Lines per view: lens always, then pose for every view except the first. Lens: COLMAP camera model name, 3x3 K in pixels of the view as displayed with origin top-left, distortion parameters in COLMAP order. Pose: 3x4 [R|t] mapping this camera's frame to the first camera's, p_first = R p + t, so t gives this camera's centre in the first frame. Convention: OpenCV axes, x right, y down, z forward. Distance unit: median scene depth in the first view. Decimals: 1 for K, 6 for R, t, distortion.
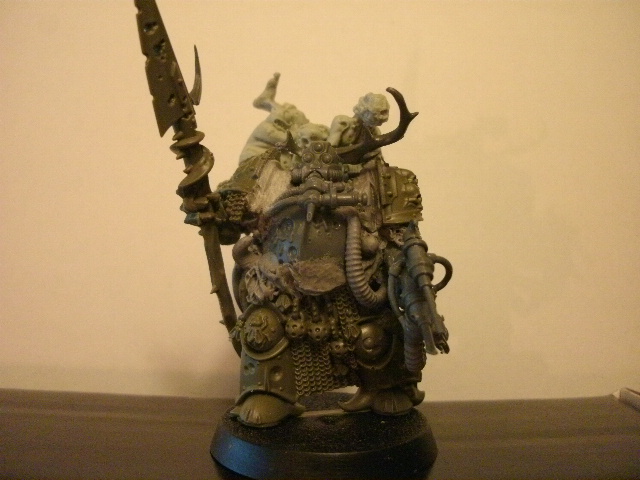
lens RADIAL K [[611.9, 0, 317.8], [0, 611.9, 245.9], [0, 0, 1]] dist [-0.082487, 0.000000]
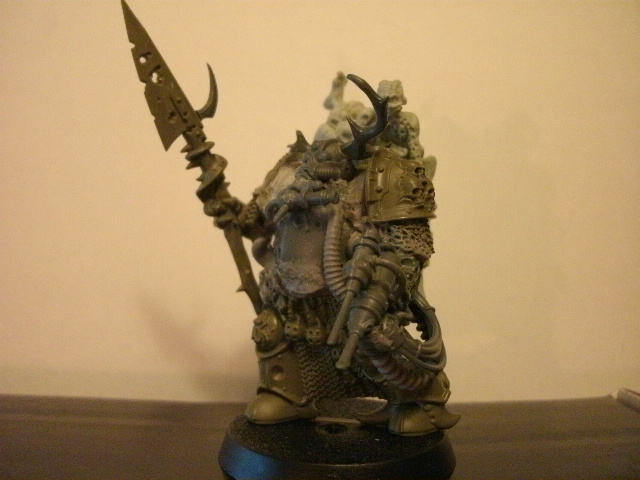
lens RADIAL K [[643.1, 0, 319.2], [0, 643.1, 238.4], [0, 0, 1]] dist [-0.116863, 0.000000]
pose [[0.843470, -0.009730, -0.537088, 0.567582], [0.001748, 0.999880, -0.015369, 0.002083], [0.537173, 0.012024, 0.843386, 0.140109]]
